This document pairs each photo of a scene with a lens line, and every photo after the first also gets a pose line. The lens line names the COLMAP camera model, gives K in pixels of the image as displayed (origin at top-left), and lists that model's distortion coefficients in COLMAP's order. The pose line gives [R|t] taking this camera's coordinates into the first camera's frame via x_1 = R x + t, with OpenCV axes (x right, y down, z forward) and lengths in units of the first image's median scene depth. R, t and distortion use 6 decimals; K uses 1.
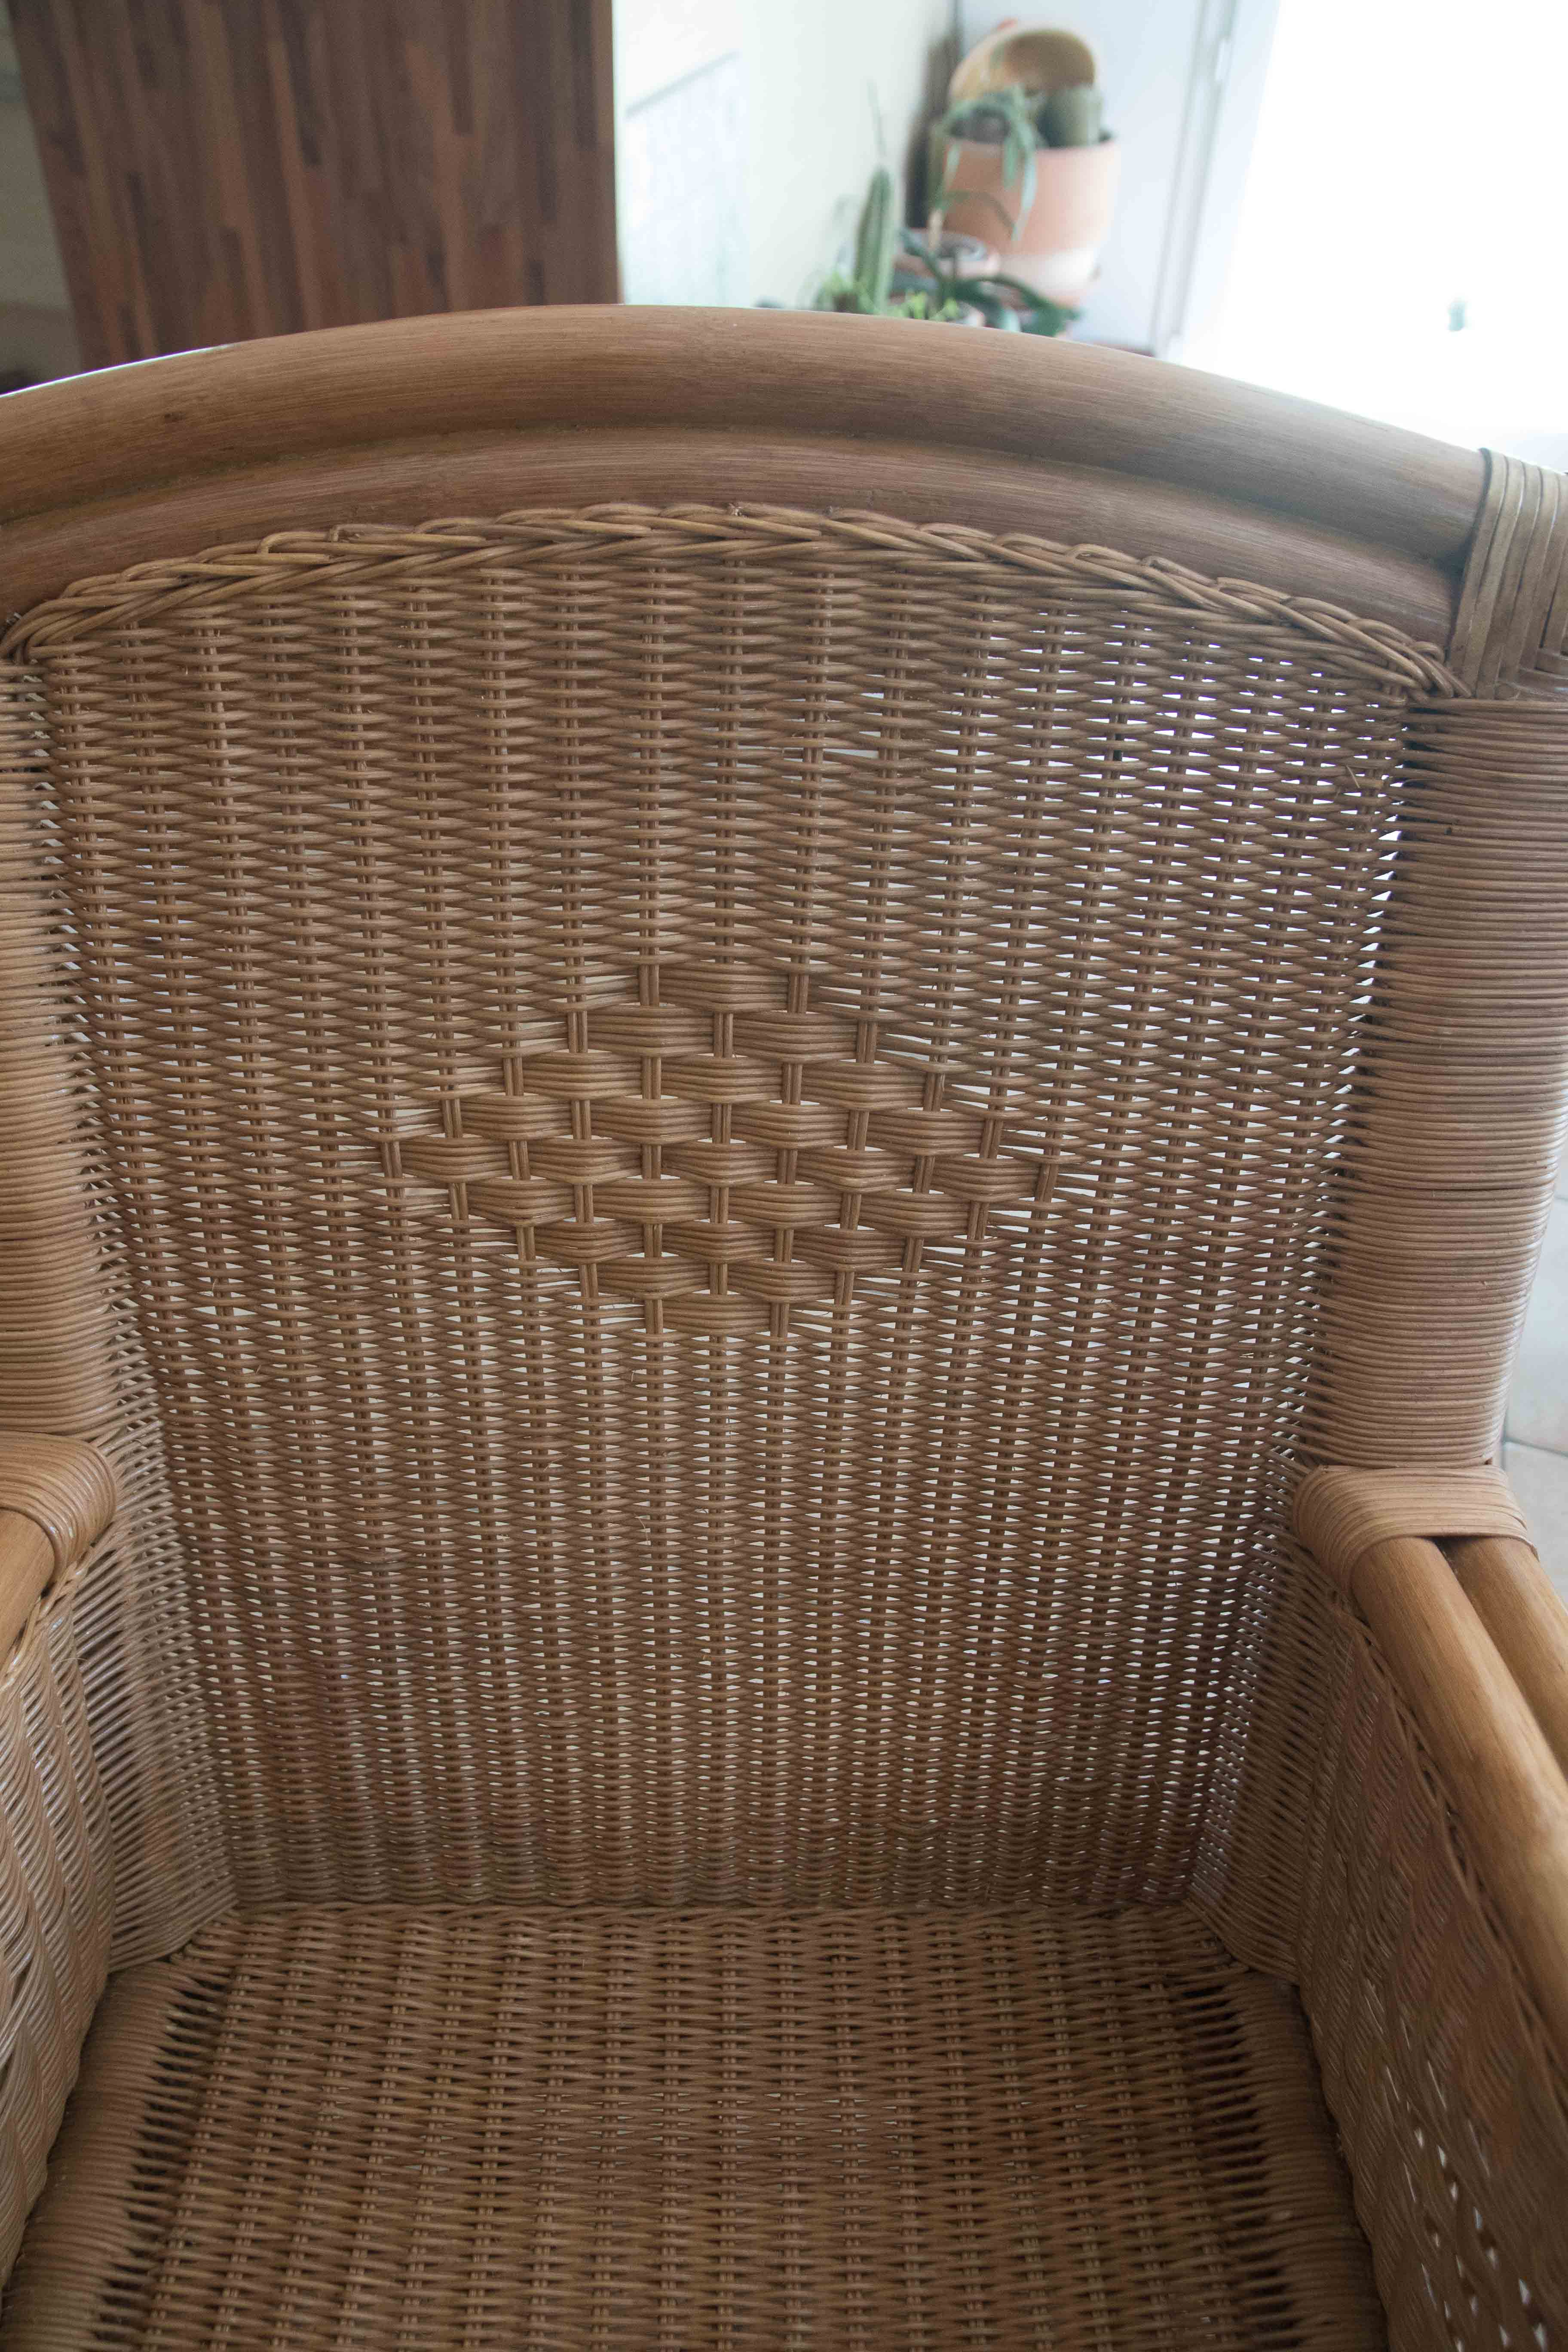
lens RADIAL K [[1823.3, 0, 778.1], [0, 1823.3, 1239.9], [0, 0, 1]] dist [-0.131298, 0.103477]
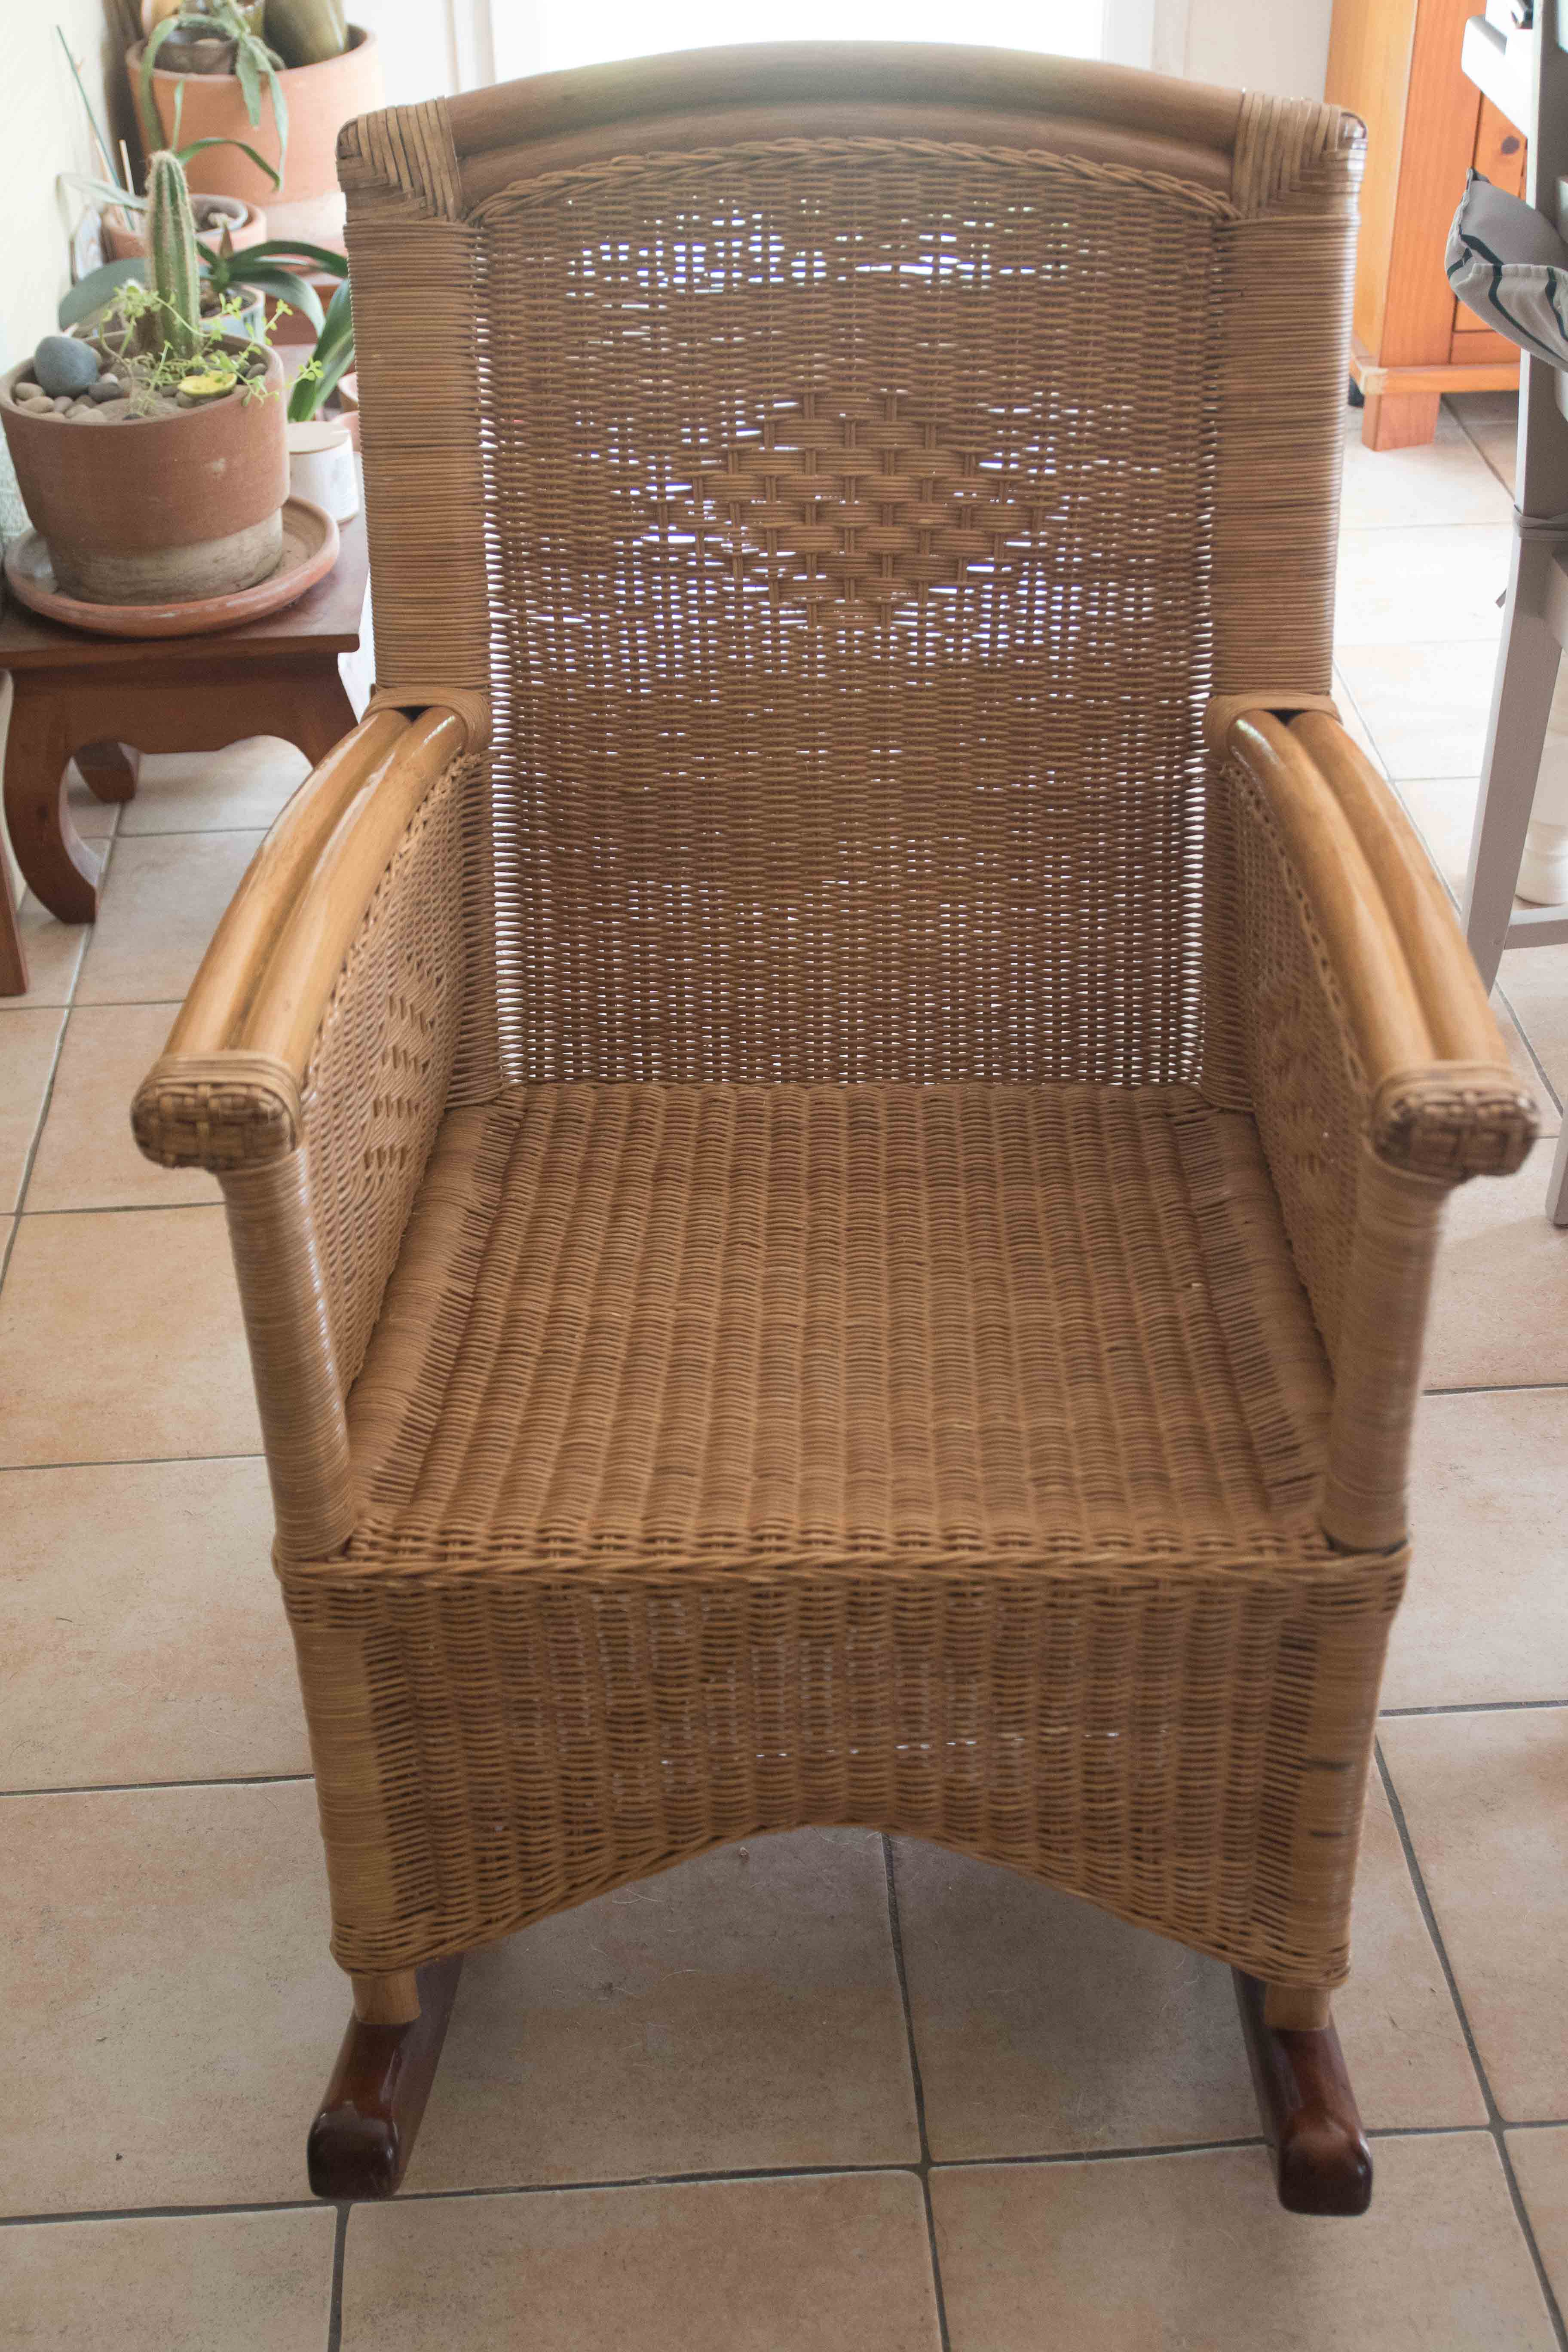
lens RADIAL K [[3099.1, 0, 784.0], [0, 3099.1, 1176.0], [0, 0, 1]] dist [0.030455, 0.018770]
pose [[0.998486, -0.020491, -0.051056, 0.040044], [0.010335, 0.981387, -0.191761, 1.019460], [0.054035, 0.190943, 0.980113, -1.599057]]
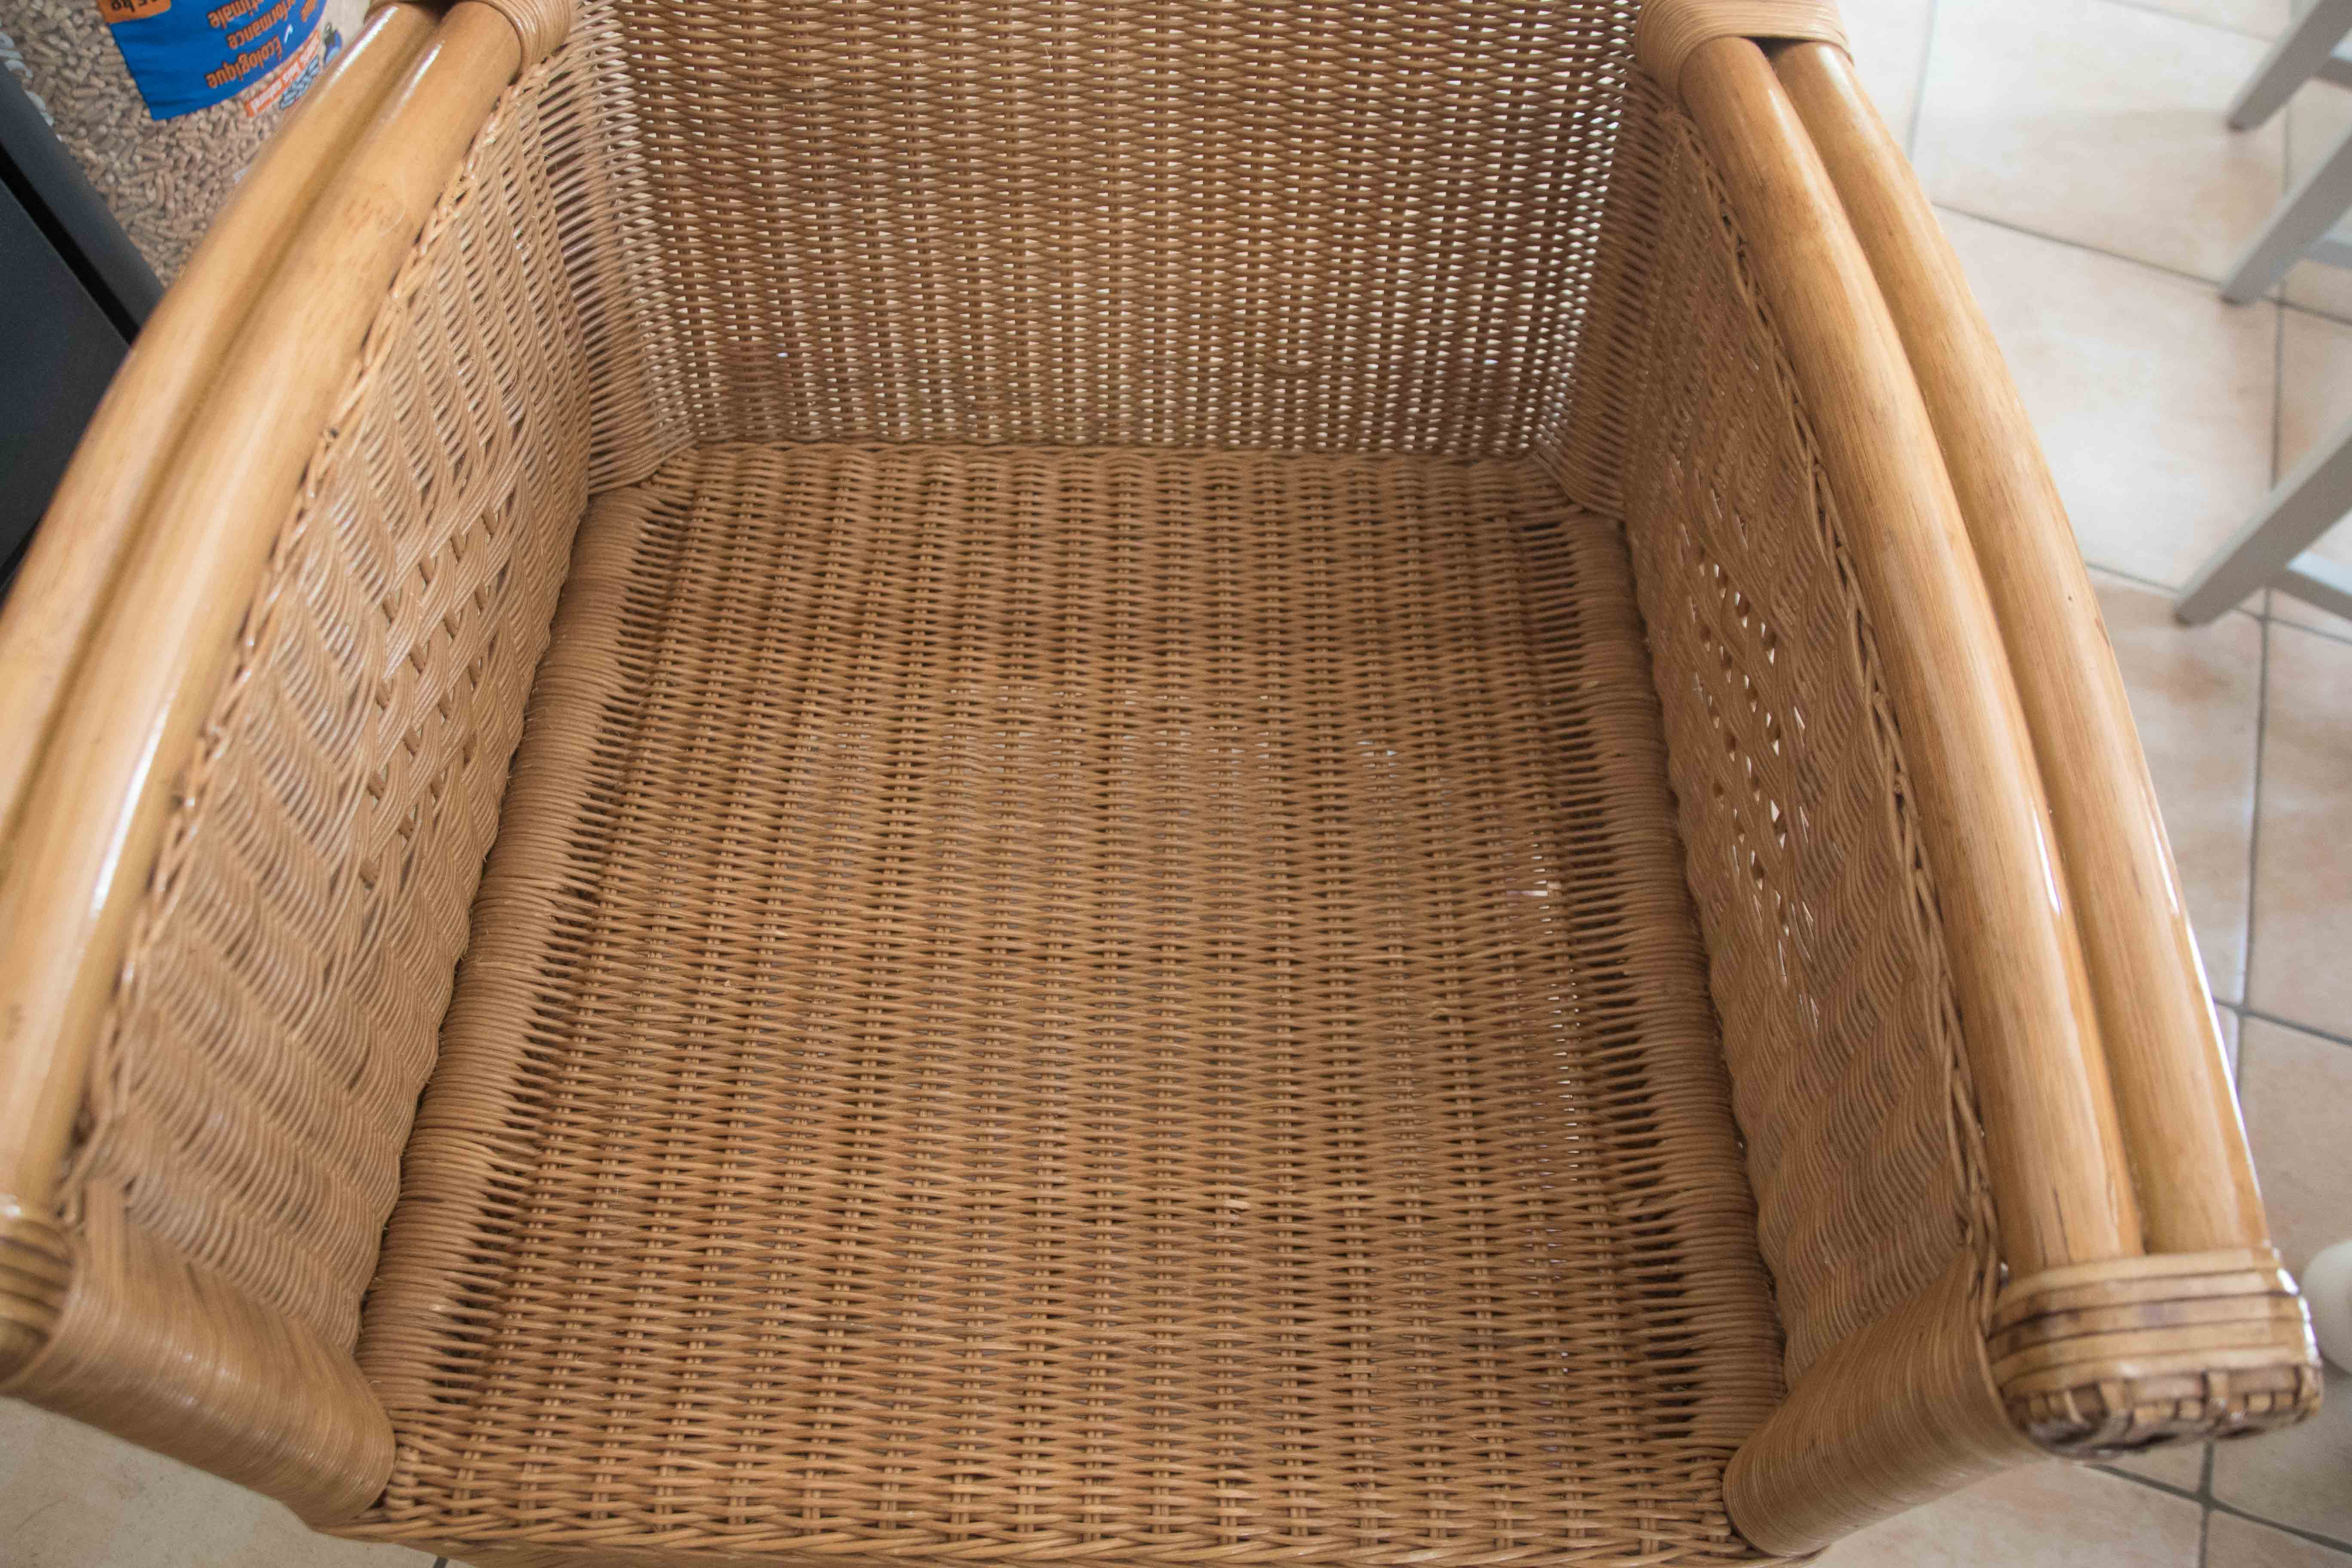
lens RADIAL K [[1823.3, 0, 1155.6], [0, 1823.3, 780.9], [0, 0, 1]] dist [-0.131298, 0.103477]
pose [[0.999401, 0.016751, -0.030297, 0.032666], [-0.006190, 0.947510, 0.319665, 0.224482], [0.034061, -0.319286, 0.947046, -0.168726]]
